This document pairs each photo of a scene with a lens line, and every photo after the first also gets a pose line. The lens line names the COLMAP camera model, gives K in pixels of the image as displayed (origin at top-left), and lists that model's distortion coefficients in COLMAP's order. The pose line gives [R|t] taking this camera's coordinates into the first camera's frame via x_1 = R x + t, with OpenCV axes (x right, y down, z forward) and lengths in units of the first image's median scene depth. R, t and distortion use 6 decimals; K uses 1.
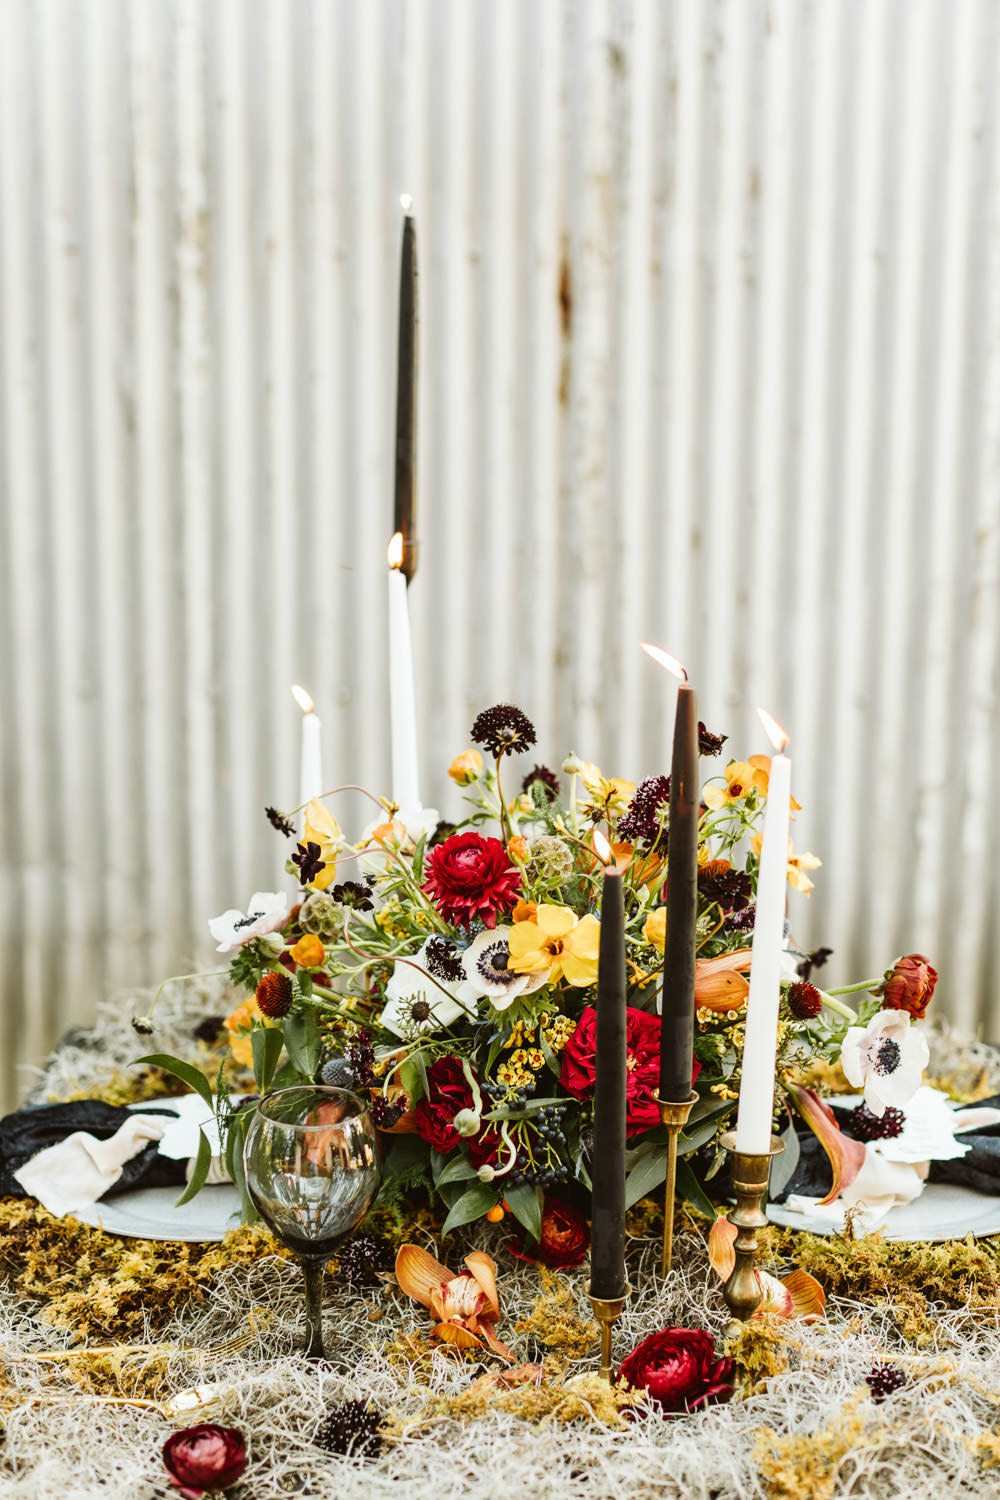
lens RADIAL K [[2128.6, 0, 477.0], [0, 2128.6, 753.7], [0, 0, 1]] dist [0.032454, -0.044645]
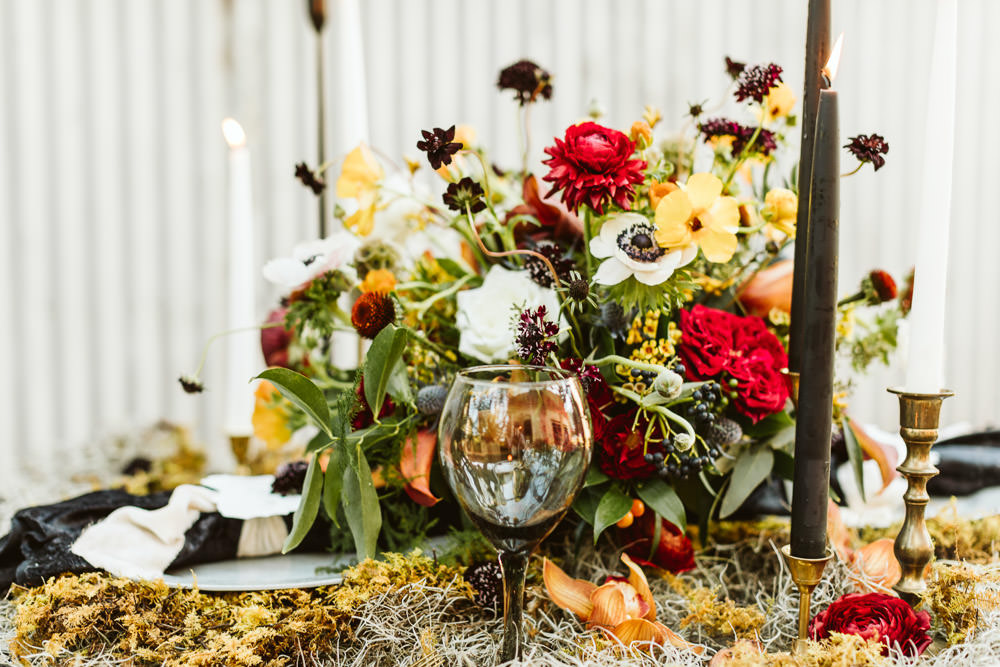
lens RADIAL K [[1419.1, 0, 487.0], [0, 1419.1, 333.6], [0, 0, 1]] dist [0.032454, -0.044645]
pose [[0.935332, -0.039857, 0.351519, -0.255809], [0.075600, 0.993199, -0.088544, 0.171839], [-0.345599, 0.109393, 0.931984, 0.379311]]
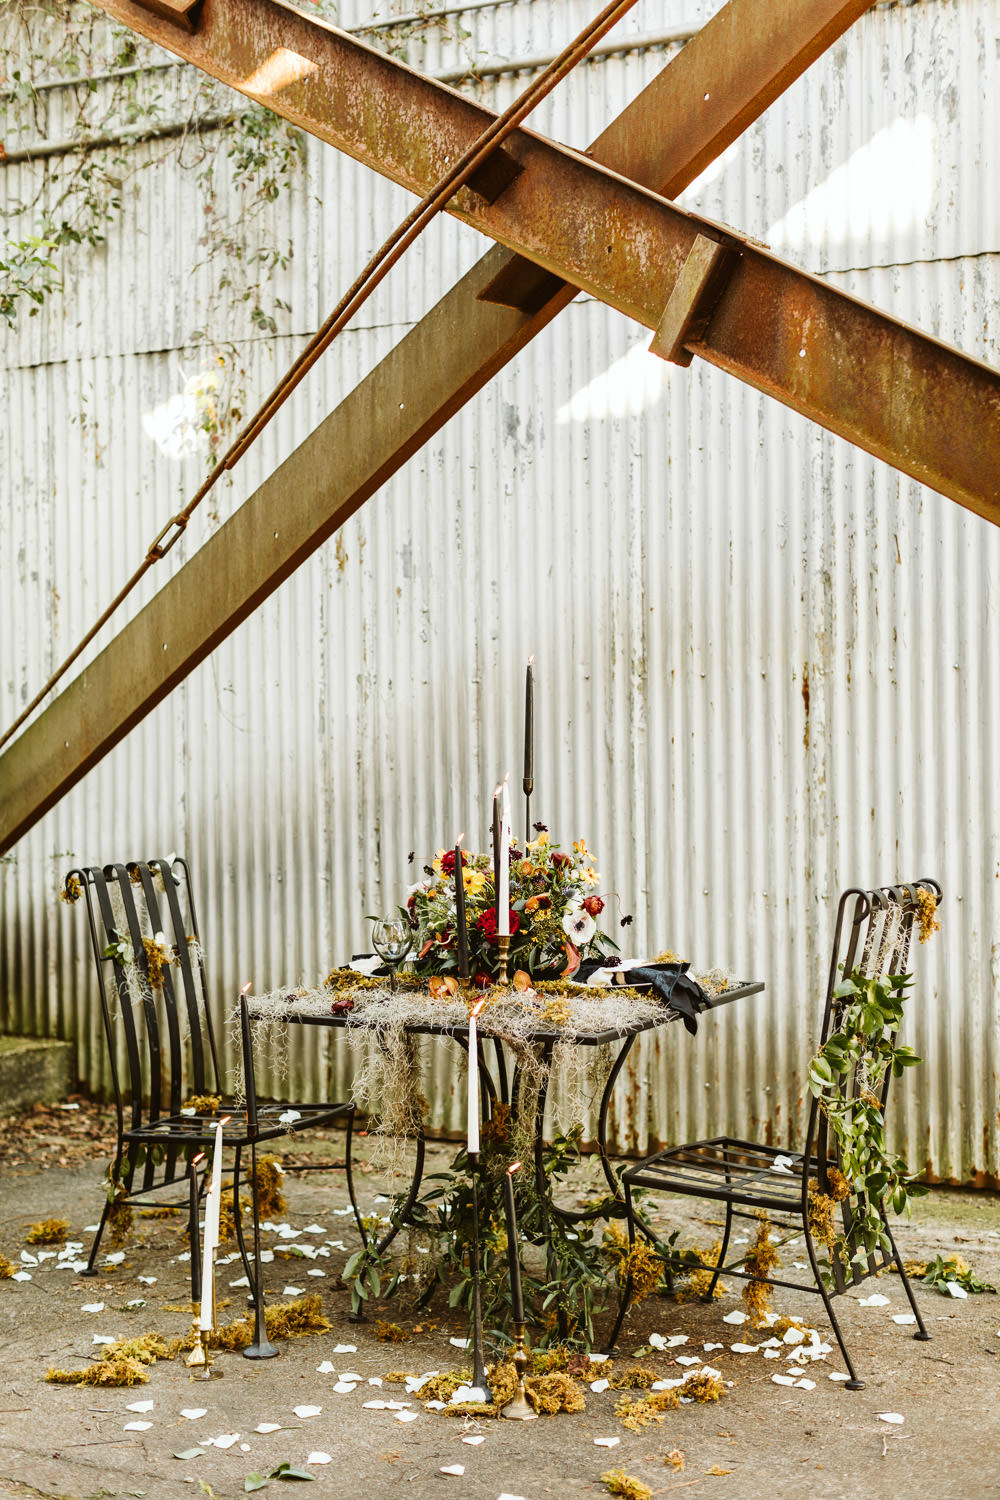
lens RADIAL K [[2128.6, 0, 477.0], [0, 2128.6, 753.7], [0, 0, 1]] dist [0.032454, -0.044645]
pose [[0.869911, -0.015839, -0.492955, 1.639219], [-0.077255, 0.982771, -0.167907, 0.437780], [0.487121, 0.184147, 0.853699, -1.843696]]
